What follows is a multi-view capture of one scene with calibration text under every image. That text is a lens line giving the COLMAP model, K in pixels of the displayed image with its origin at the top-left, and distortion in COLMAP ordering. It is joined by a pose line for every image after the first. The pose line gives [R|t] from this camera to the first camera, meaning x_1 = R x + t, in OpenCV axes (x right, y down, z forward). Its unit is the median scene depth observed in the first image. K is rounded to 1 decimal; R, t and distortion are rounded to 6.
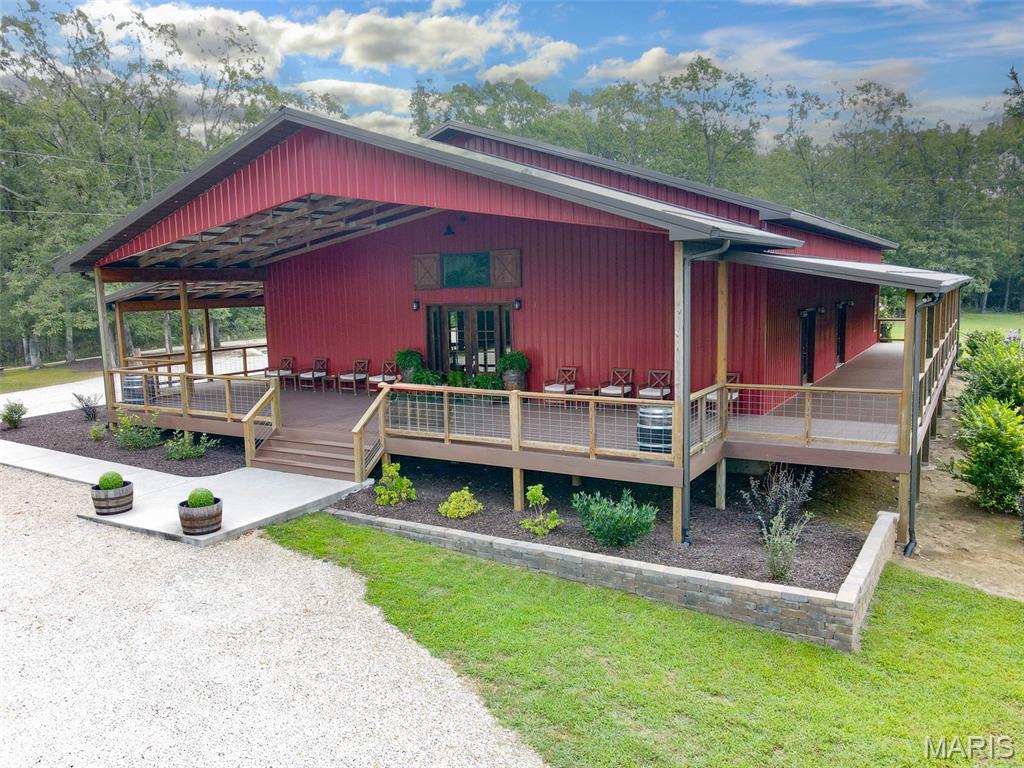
lens RADIAL K [[855.3, 0, 514.0], [0, 855.3, 388.5], [0, 0, 1]] dist [0.007334, -0.000749]
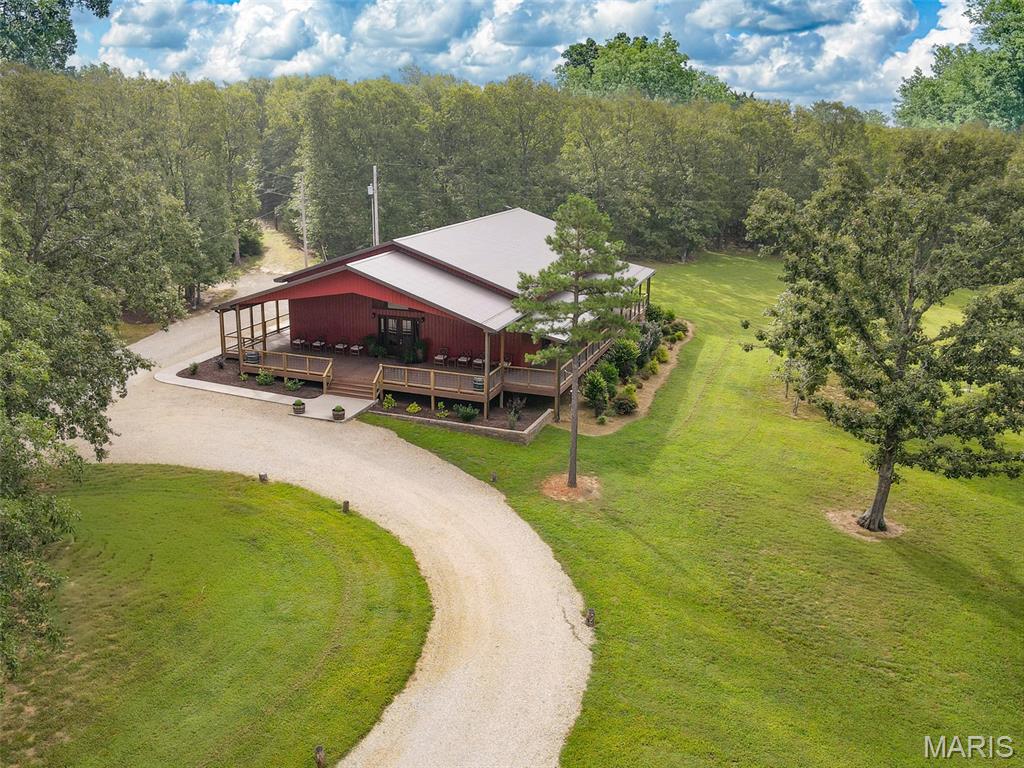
lens RADIAL K [[855.3, 0, 510.1], [0, 855.3, 384.6], [0, 0, 1]] dist [0.007334, -0.000749]
pose [[0.982376, -0.012228, 0.186515, -0.315240], [-0.013277, 0.990772, 0.134888, -0.383573], [-0.186443, -0.134987, 0.973148, -2.123759]]
